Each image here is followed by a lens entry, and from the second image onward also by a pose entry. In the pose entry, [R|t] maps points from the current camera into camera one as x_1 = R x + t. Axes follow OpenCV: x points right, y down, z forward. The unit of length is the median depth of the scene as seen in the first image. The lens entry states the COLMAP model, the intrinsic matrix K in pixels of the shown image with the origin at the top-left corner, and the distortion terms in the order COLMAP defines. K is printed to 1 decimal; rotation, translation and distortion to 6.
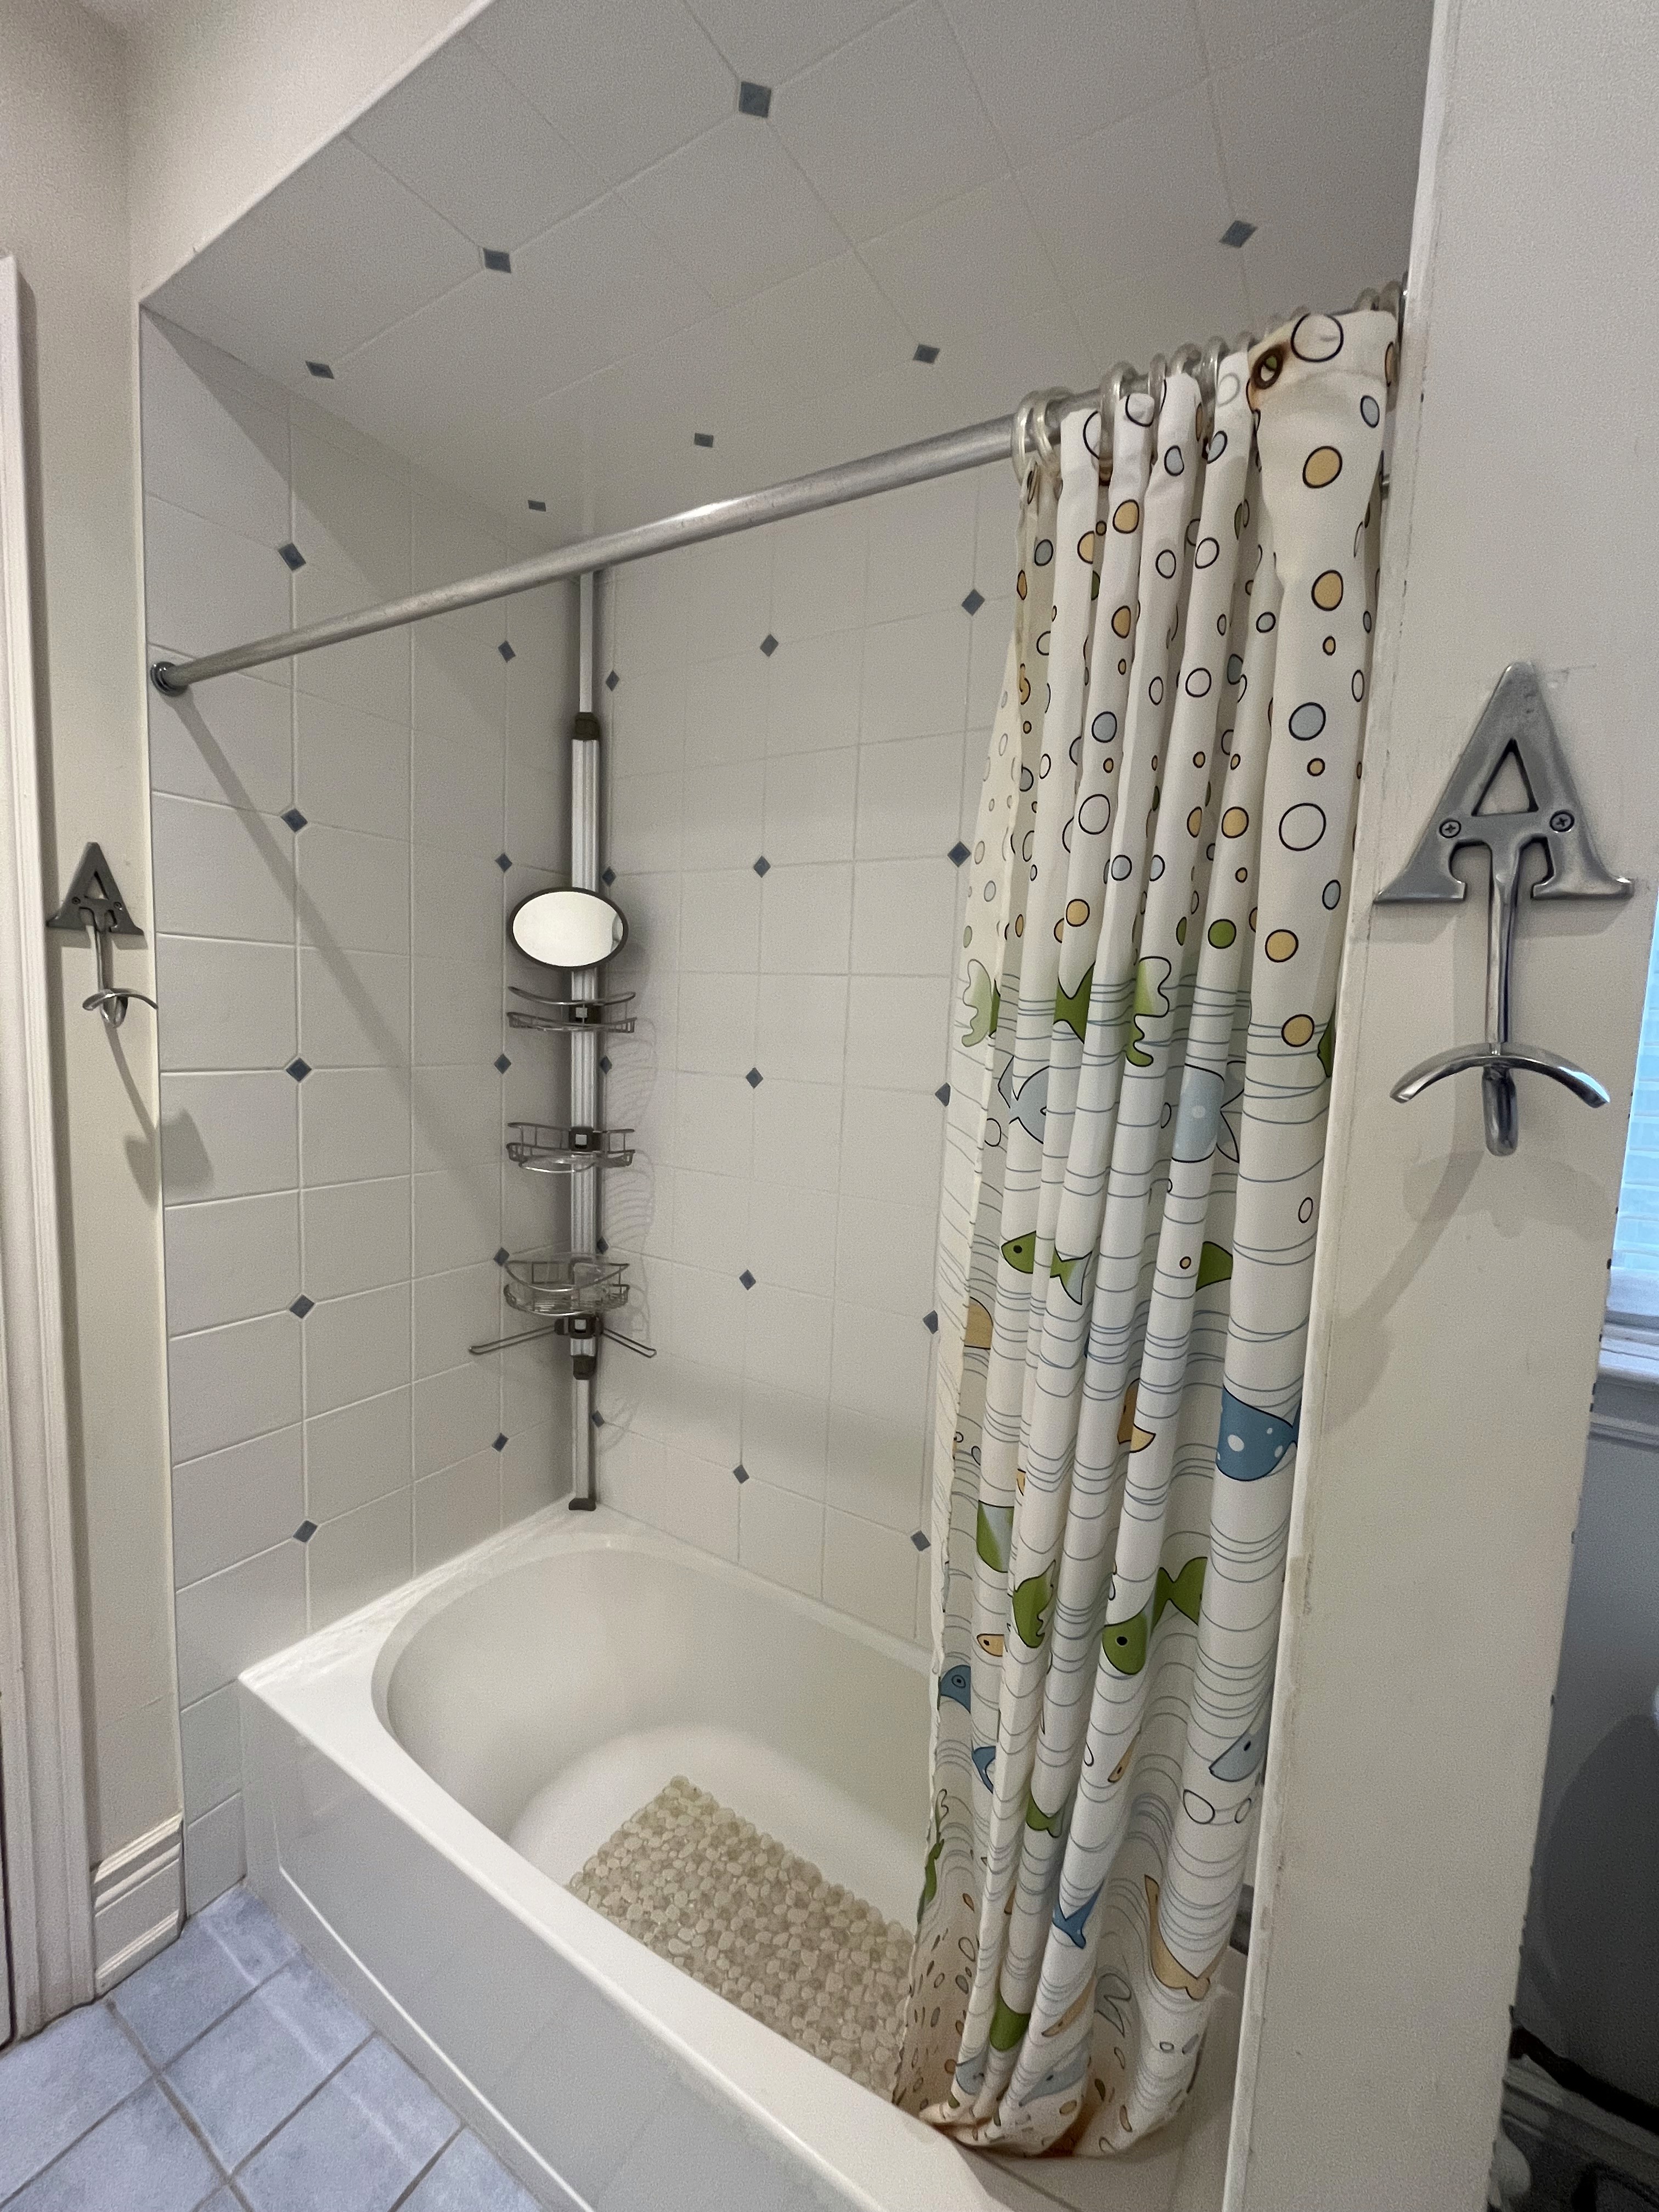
lens RADIAL K [[891.5, 0, 822.7], [0, 891.5, 1102.1], [0, 0, 1]] dist [-0.003029, -0.000234]
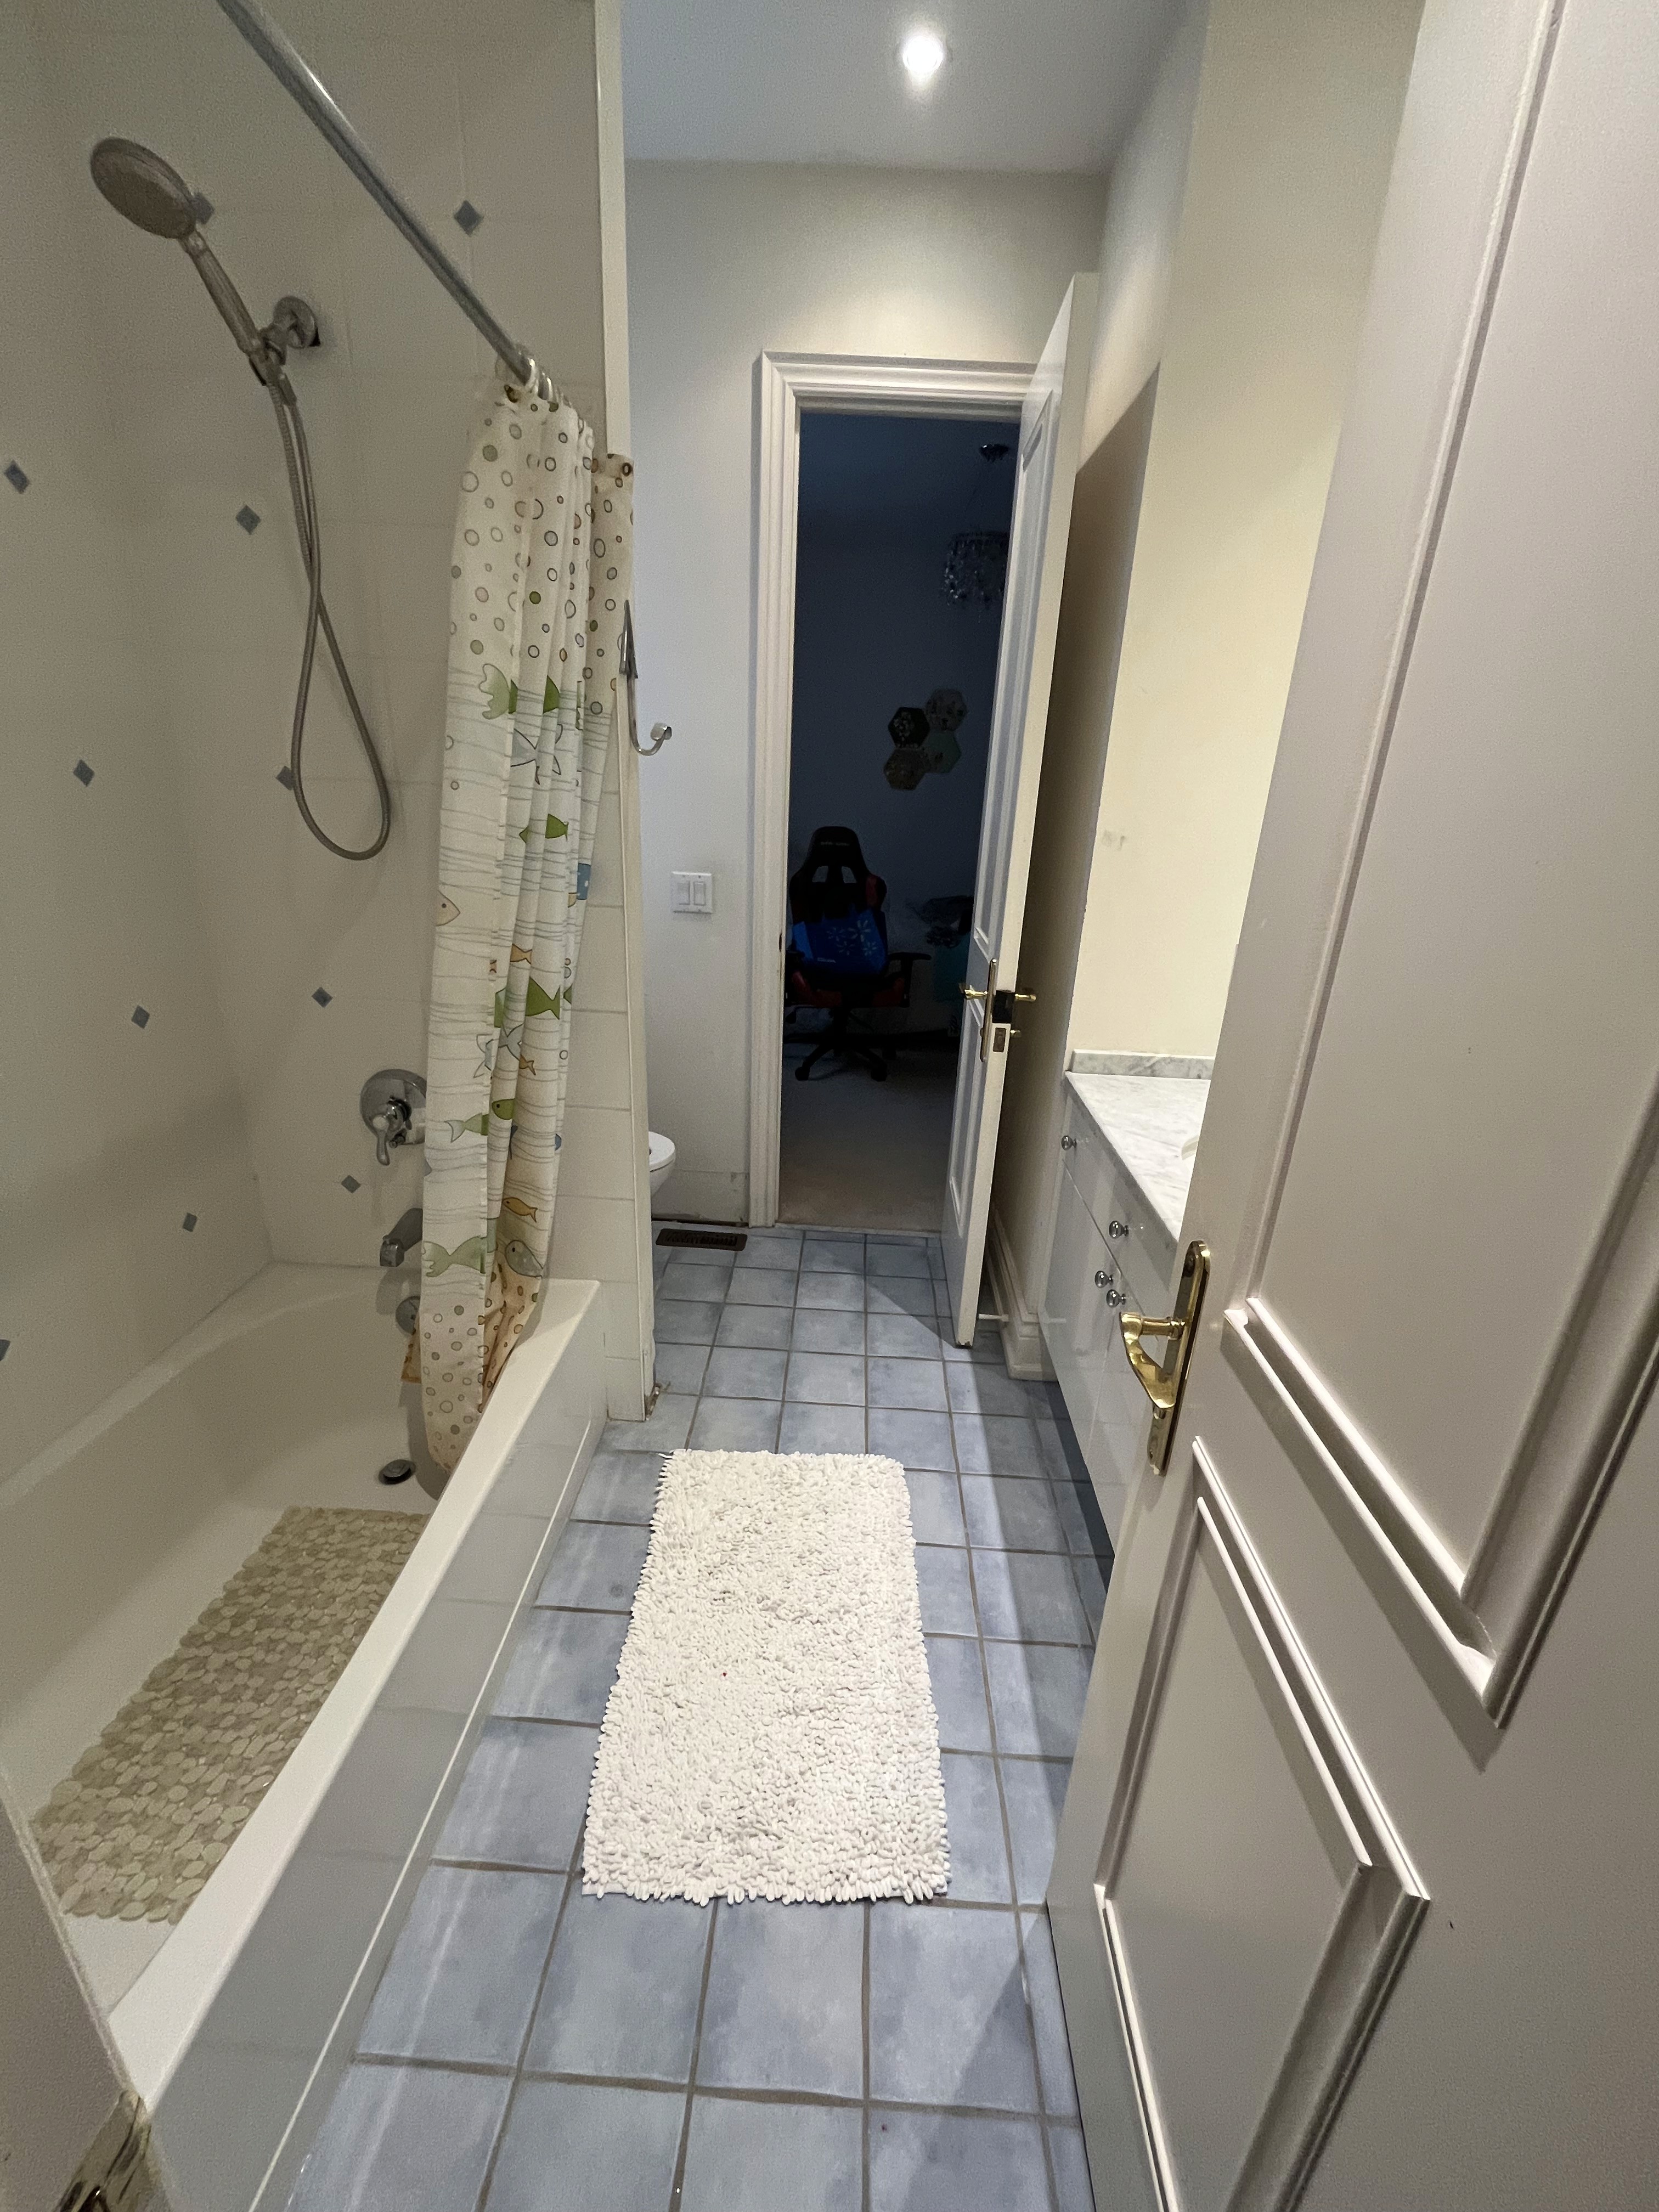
lens RADIAL K [[891.5, 0, 832.9], [0, 891.5, 1104.0], [0, 0, 1]] dist [-0.003029, -0.000234]
pose [[-0.490058, -0.359431, 0.794136, -1.905974], [0.022269, 0.905571, 0.423609, -0.107730], [-0.871405, 0.225278, -0.435779, 1.418998]]
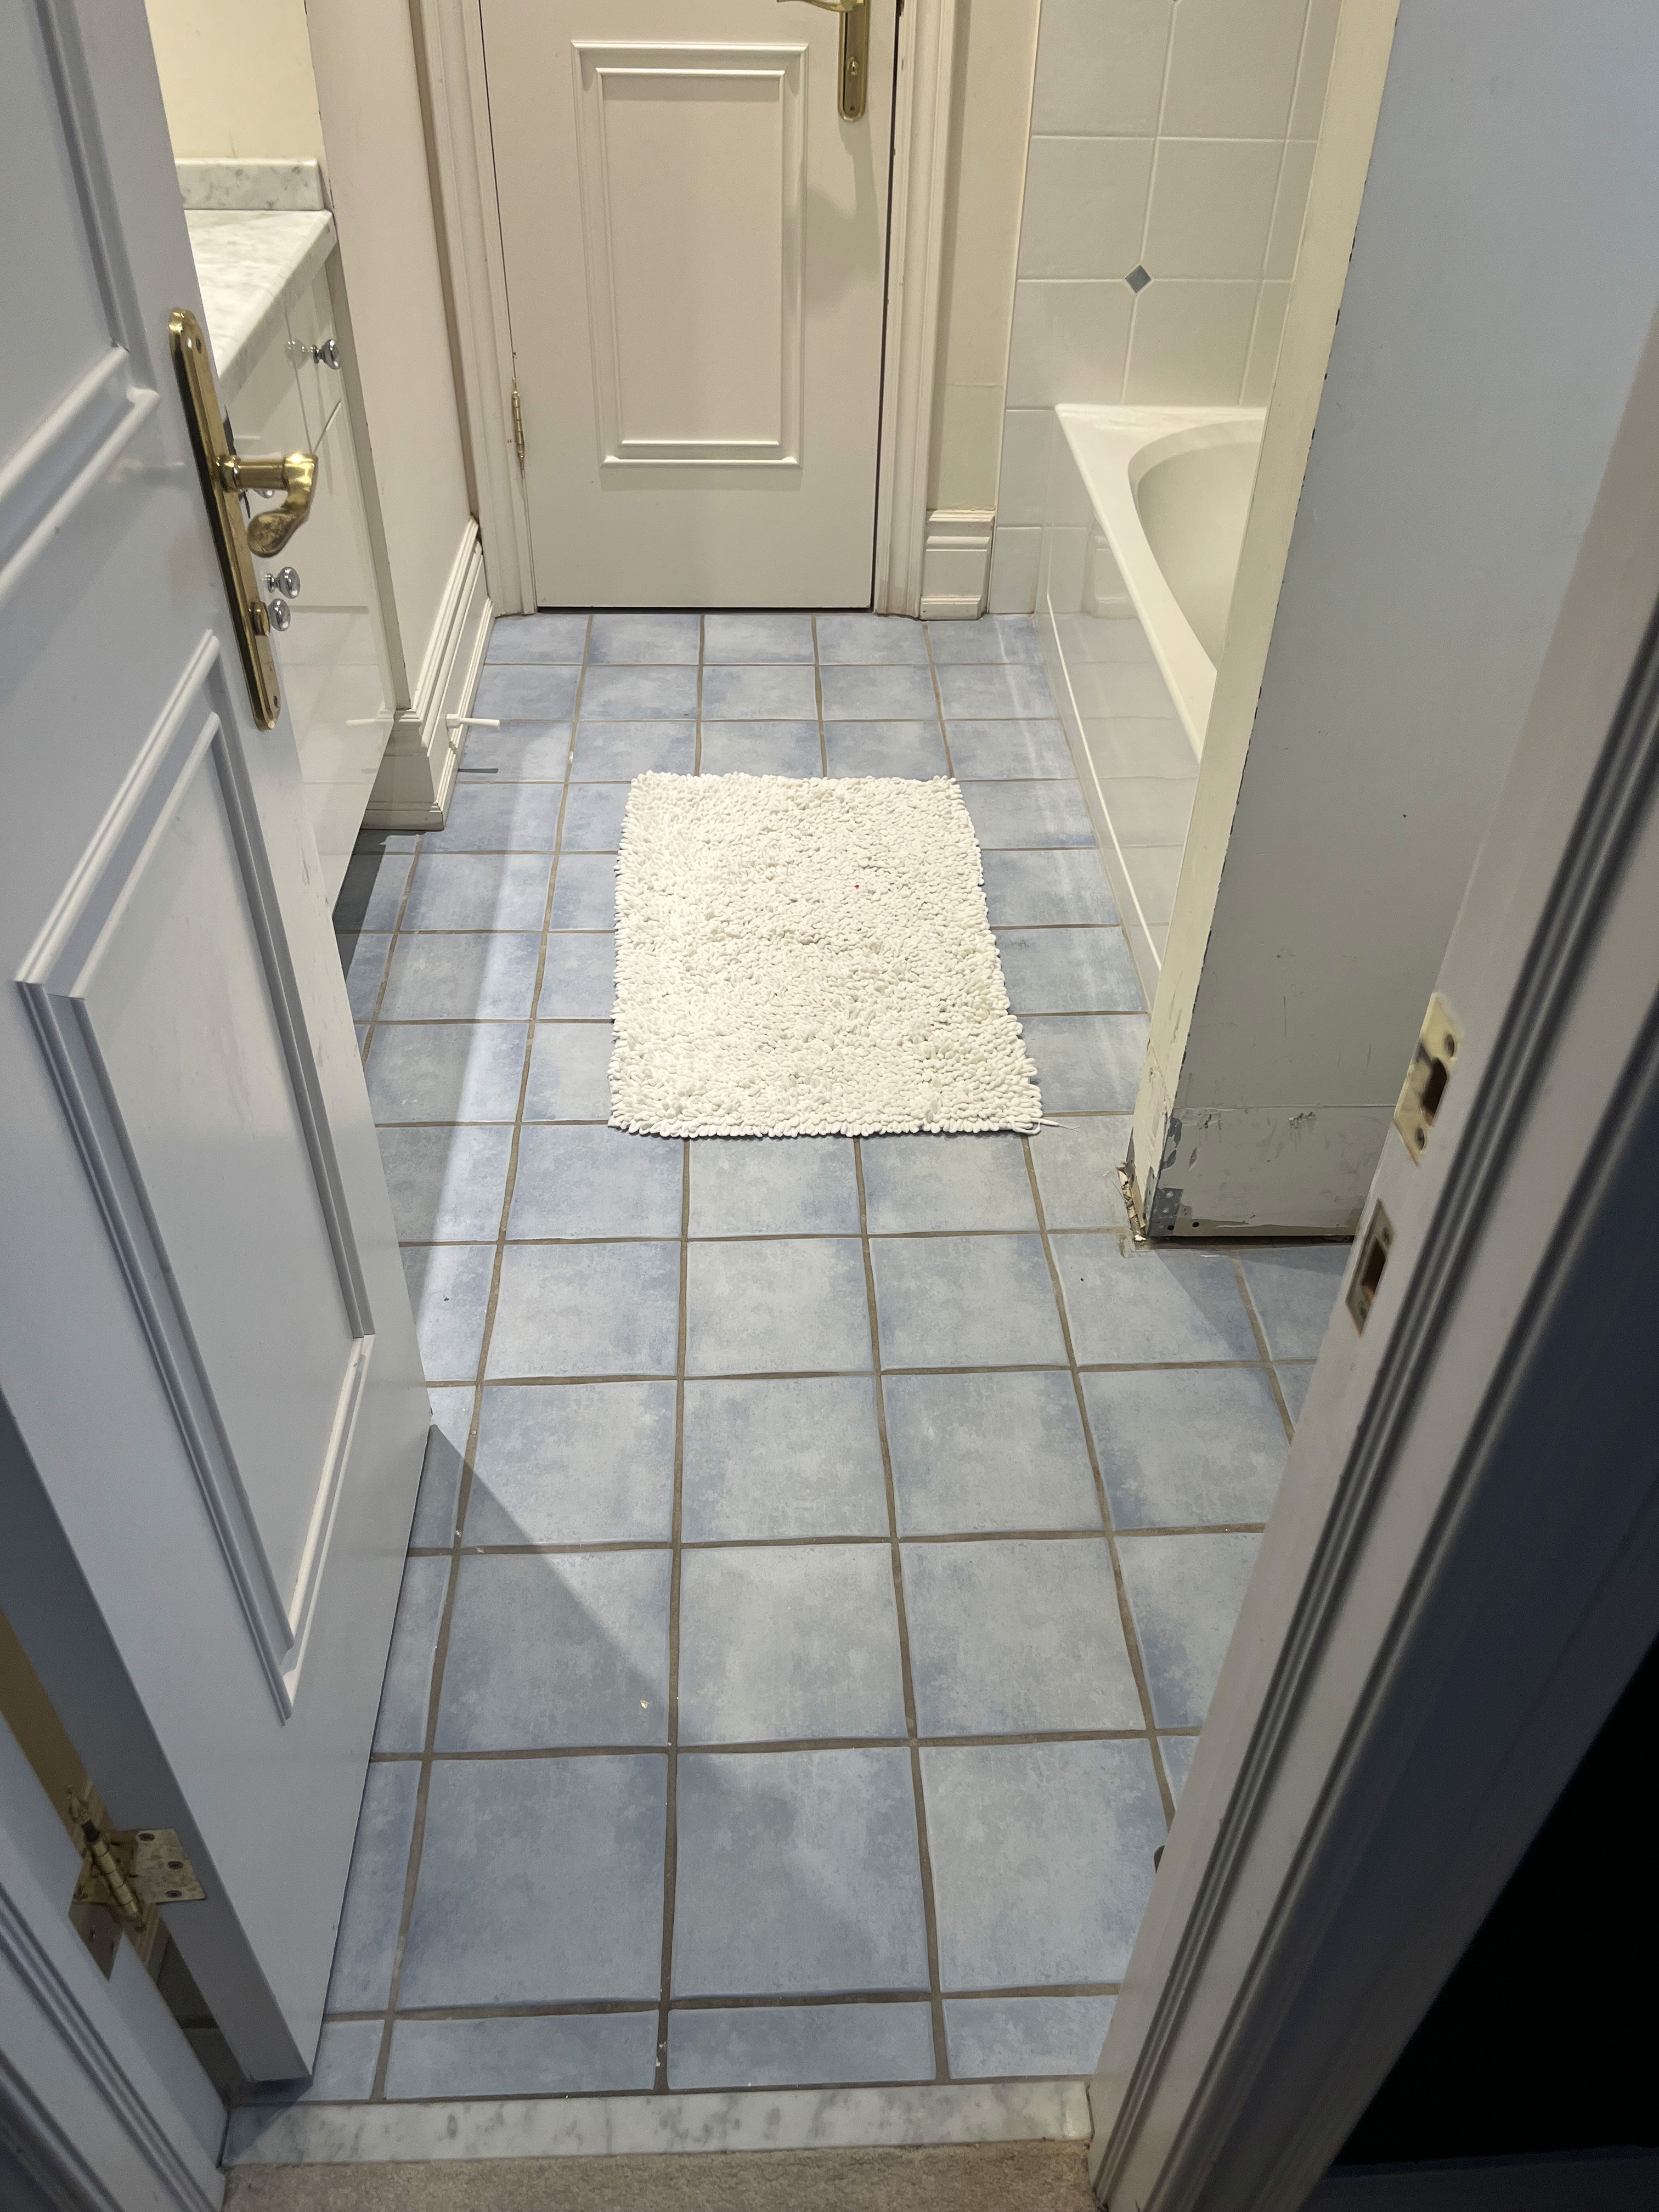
lens RADIAL K [[1670.0, 0, 825.7], [0, 1670.0, 1114.7], [0, 0, 1]] dist [0.012596, -0.001583]
pose [[0.559782, 0.520895, -0.644448, 1.812451], [-0.082296, 0.808820, 0.582269, 0.414187], [0.824543, -0.272908, 0.495631, -0.846302]]
